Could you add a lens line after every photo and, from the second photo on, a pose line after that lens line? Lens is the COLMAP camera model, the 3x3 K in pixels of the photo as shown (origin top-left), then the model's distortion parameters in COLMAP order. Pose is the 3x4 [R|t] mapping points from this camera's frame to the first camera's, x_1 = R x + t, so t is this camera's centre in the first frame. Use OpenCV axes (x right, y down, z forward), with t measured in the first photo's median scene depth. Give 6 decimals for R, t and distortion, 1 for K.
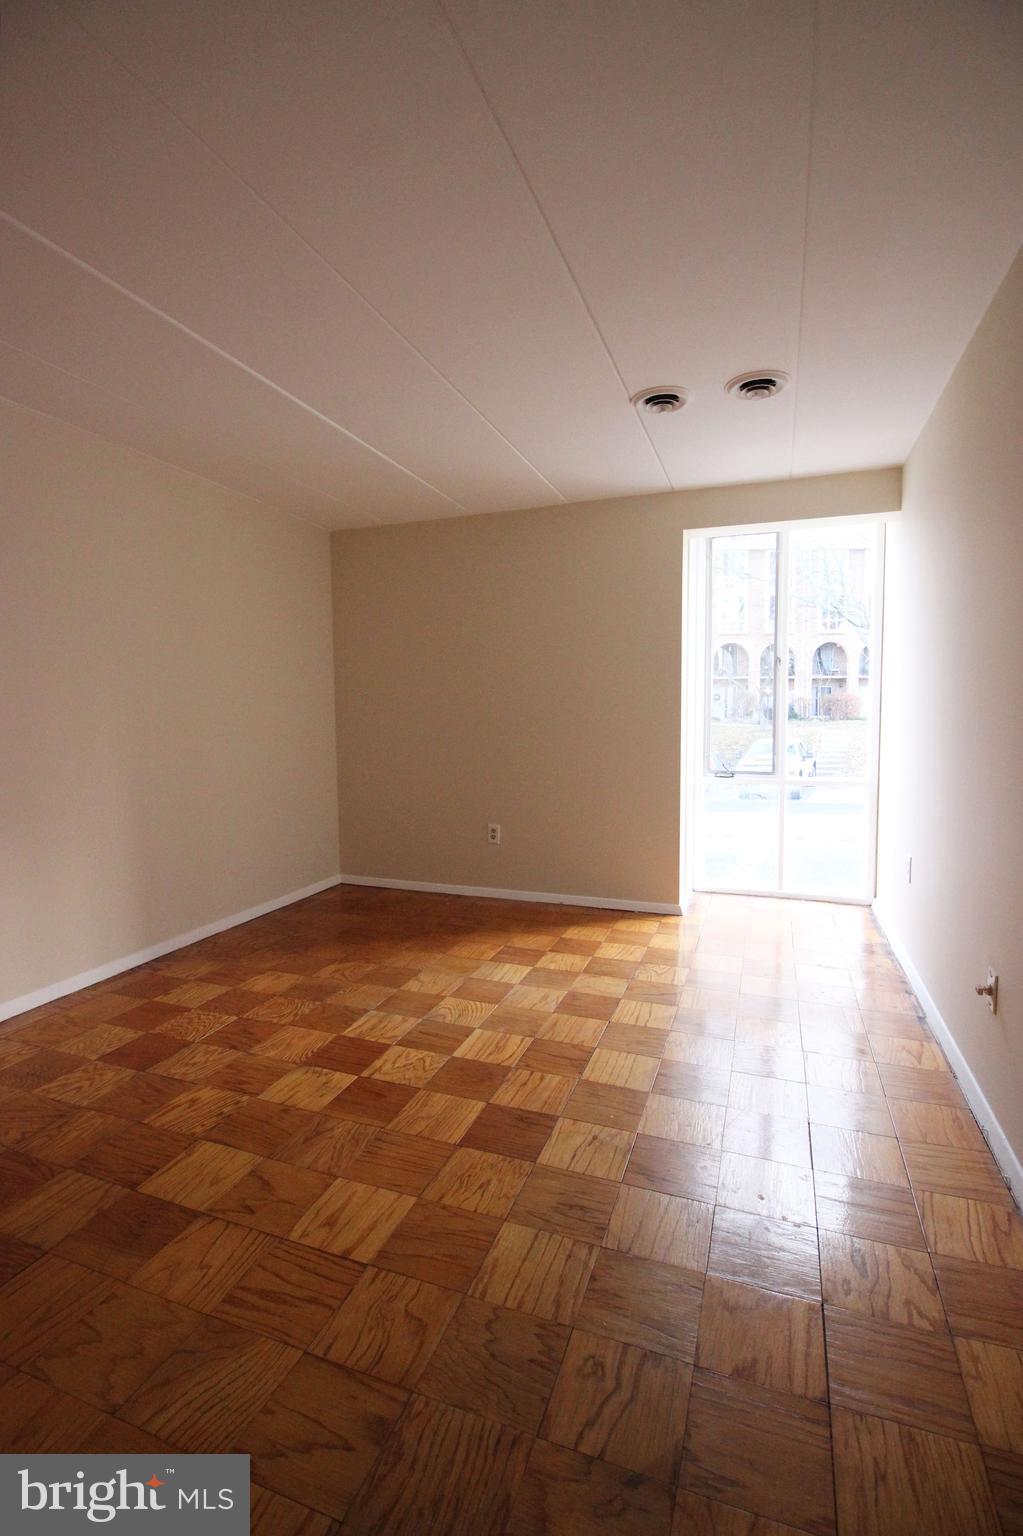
lens RADIAL K [[712.1, 0, 512.8], [0, 712.1, 770.3], [0, 0, 1]] dist [-0.006271, -0.006875]
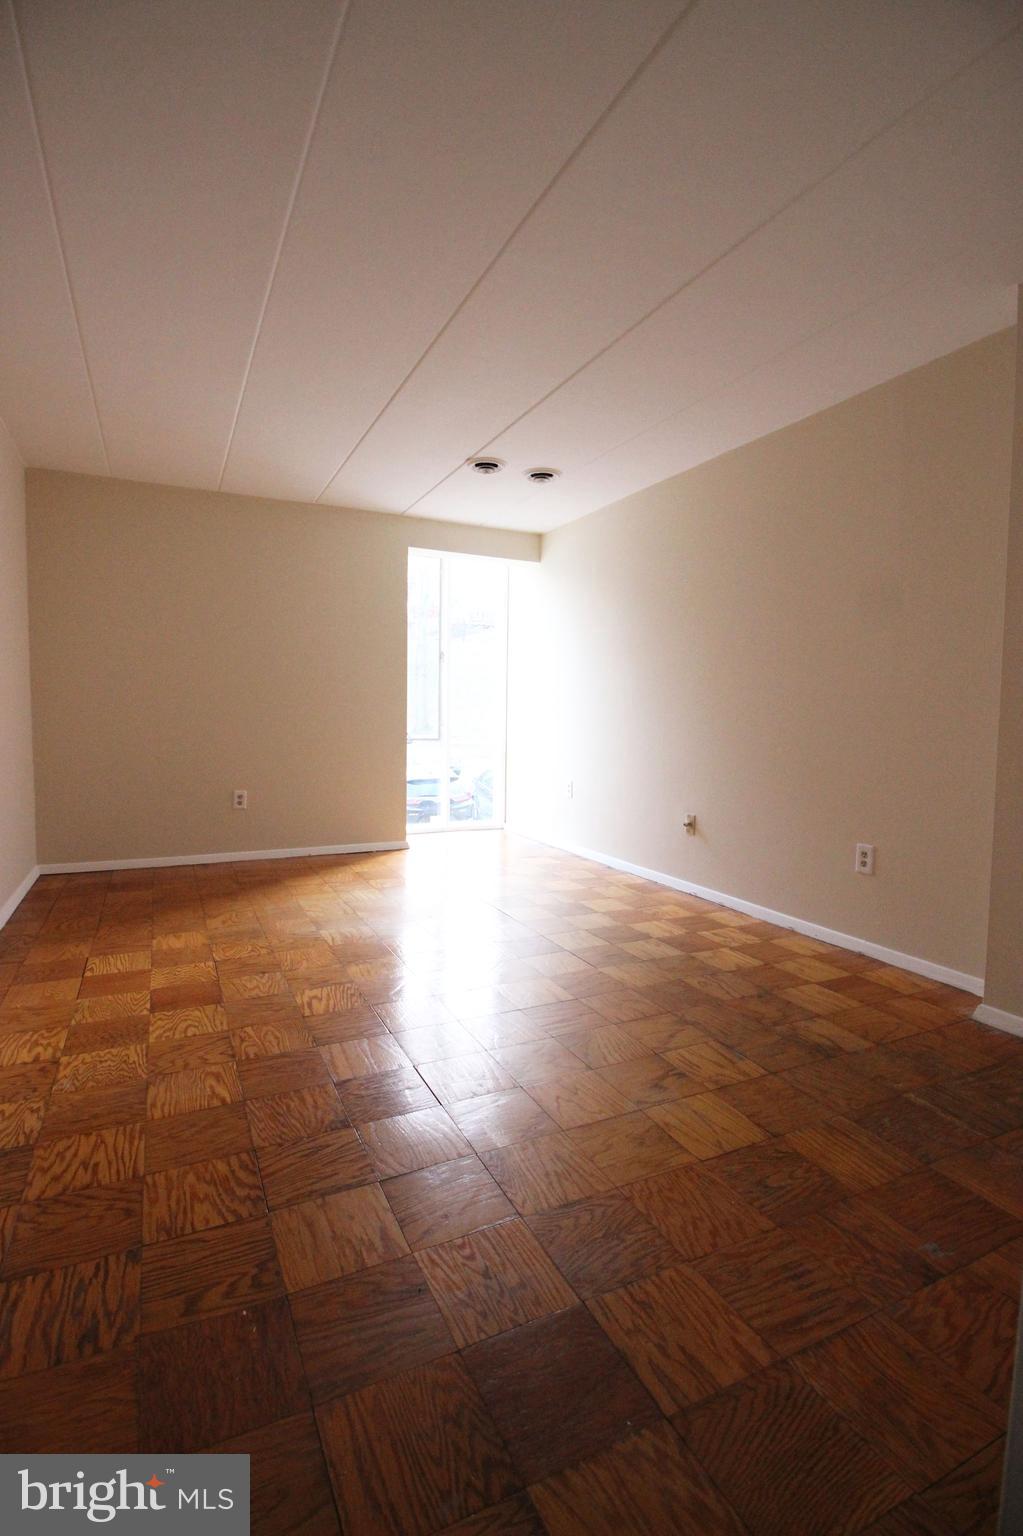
lens RADIAL K [[712.1, 0, 504.7], [0, 712.1, 766.8], [0, 0, 1]] dist [-0.006271, -0.006875]
pose [[0.695485, -0.039944, 0.717429, -0.697644], [0.045791, 0.998888, 0.011225, 0.063989], [-0.717080, 0.025045, 0.696541, -0.017889]]
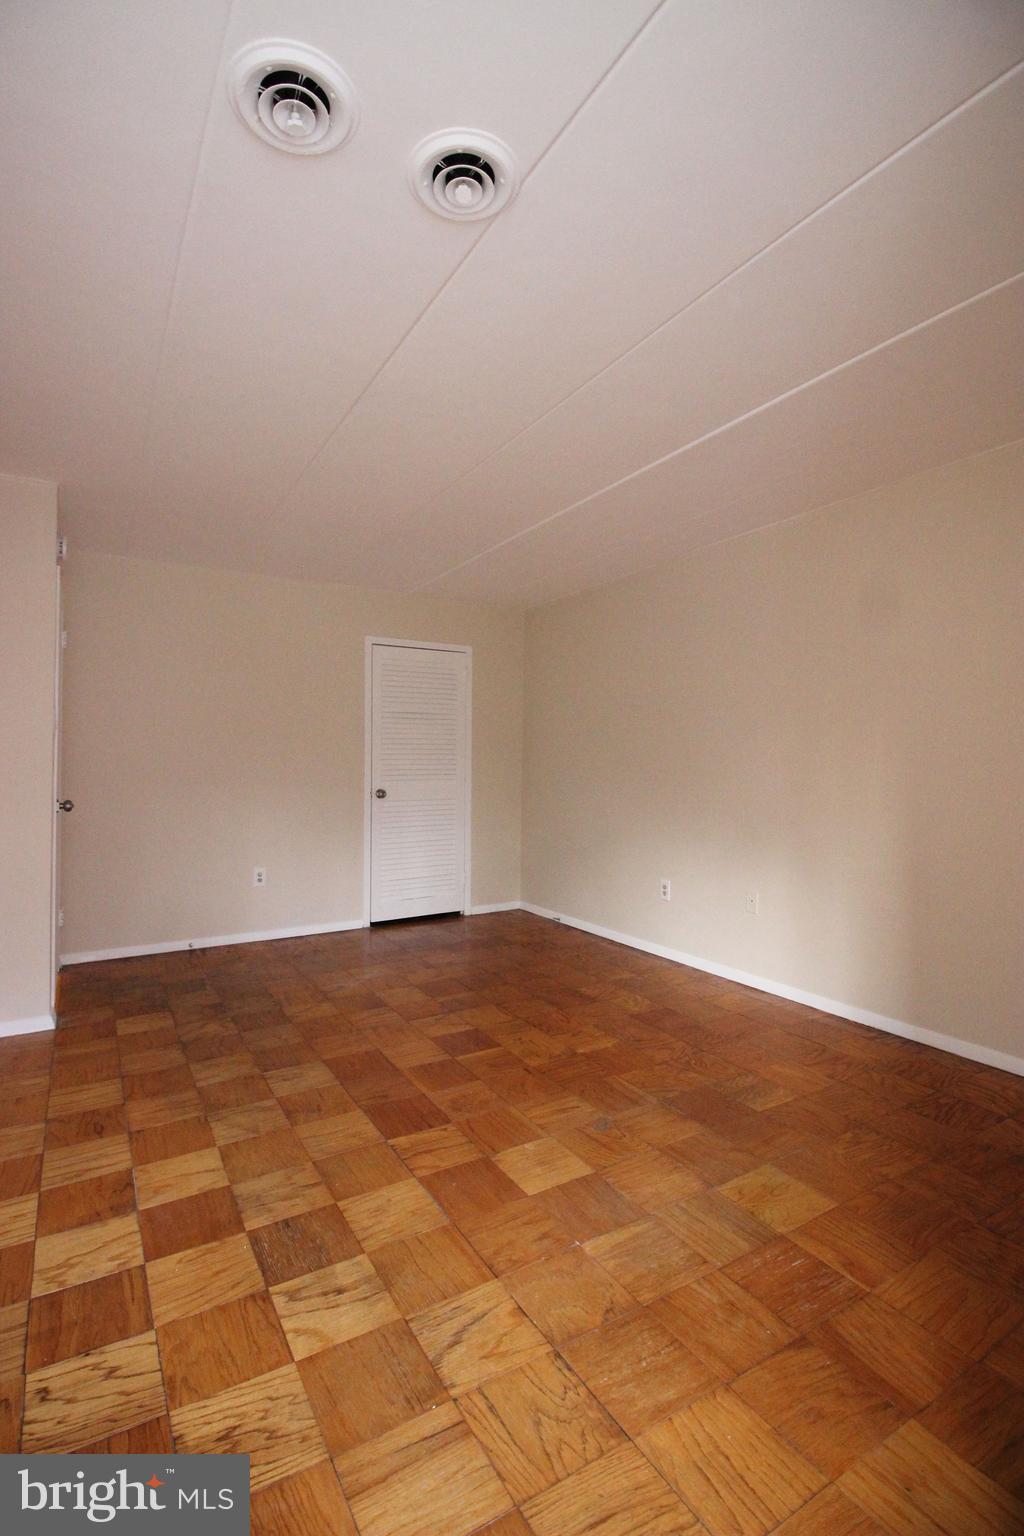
lens RADIAL K [[712.1, 0, 502.7], [0, 712.1, 760.5], [0, 0, 1]] dist [-0.006271, -0.006875]
pose [[-0.623756, 0.002552, -0.781615, 0.512180], [-0.070154, 0.995776, 0.059237, -0.096847], [0.778464, 0.091783, -0.620943, 1.168249]]
